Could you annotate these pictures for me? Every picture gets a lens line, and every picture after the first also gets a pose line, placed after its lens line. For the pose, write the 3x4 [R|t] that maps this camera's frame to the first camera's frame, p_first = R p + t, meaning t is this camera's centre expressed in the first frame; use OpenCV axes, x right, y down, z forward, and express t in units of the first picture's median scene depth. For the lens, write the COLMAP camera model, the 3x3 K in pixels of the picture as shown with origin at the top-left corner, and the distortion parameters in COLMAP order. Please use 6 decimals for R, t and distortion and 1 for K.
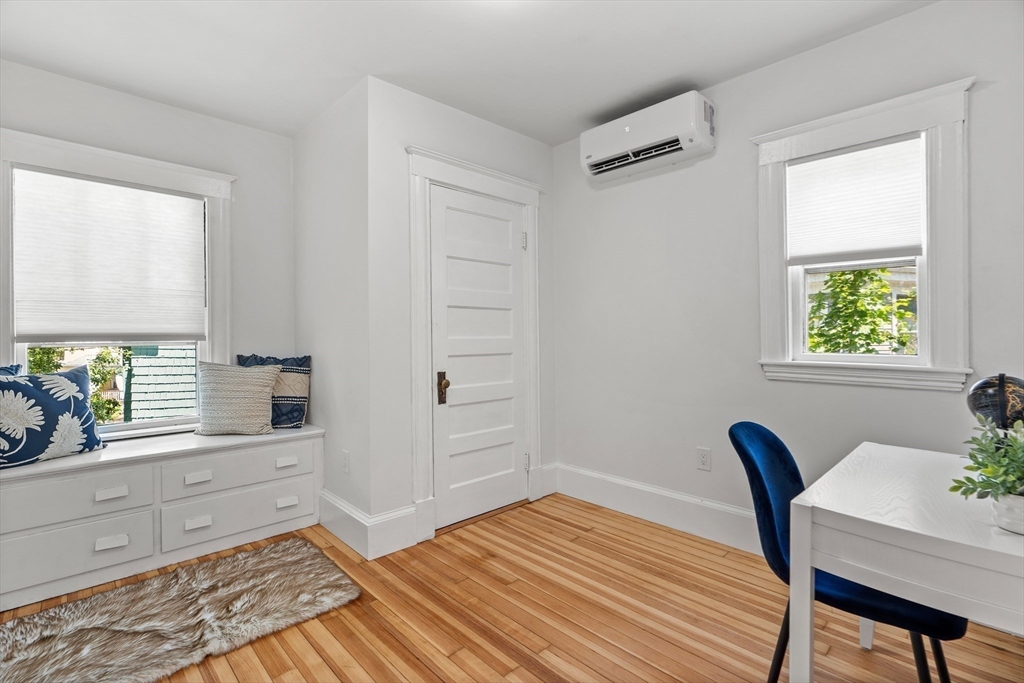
lens RADIAL K [[476.1, 0, 522.2], [0, 476.1, 341.1], [0, 0, 1]] dist [-0.004964, 0.003170]
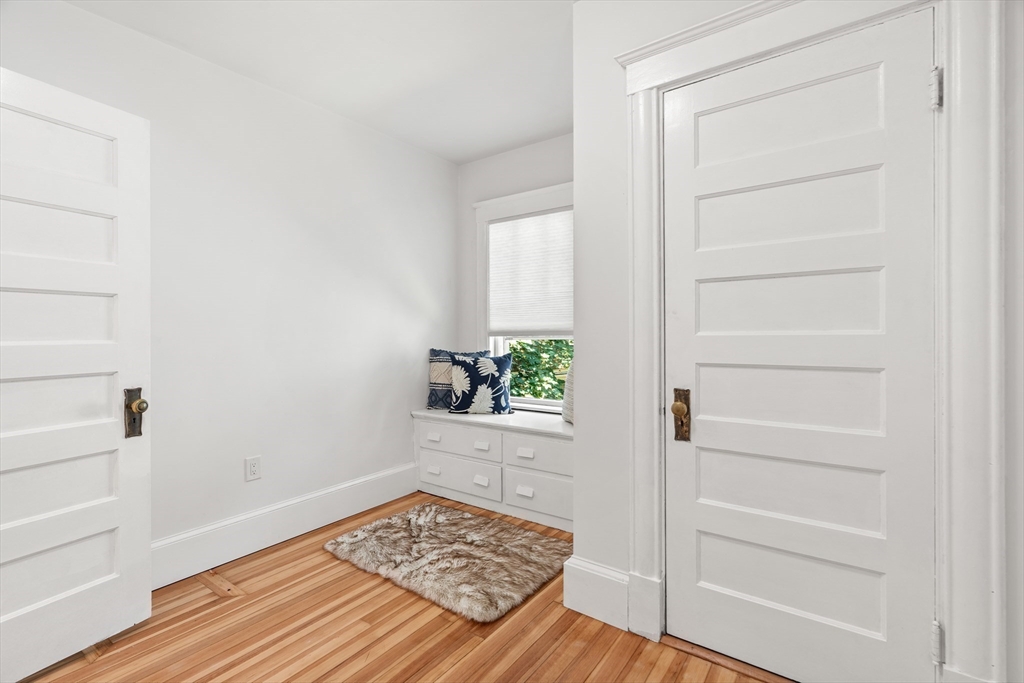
lens RADIAL K [[476.1, 0, 515.0], [0, 476.1, 341.1], [0, 0, 1]] dist [-0.004964, 0.003170]
pose [[0.153386, 0.018727, -0.987989, 0.497184], [-0.002515, 0.999825, 0.018560, -0.010349], [0.988163, -0.000362, 0.153406, 0.845457]]
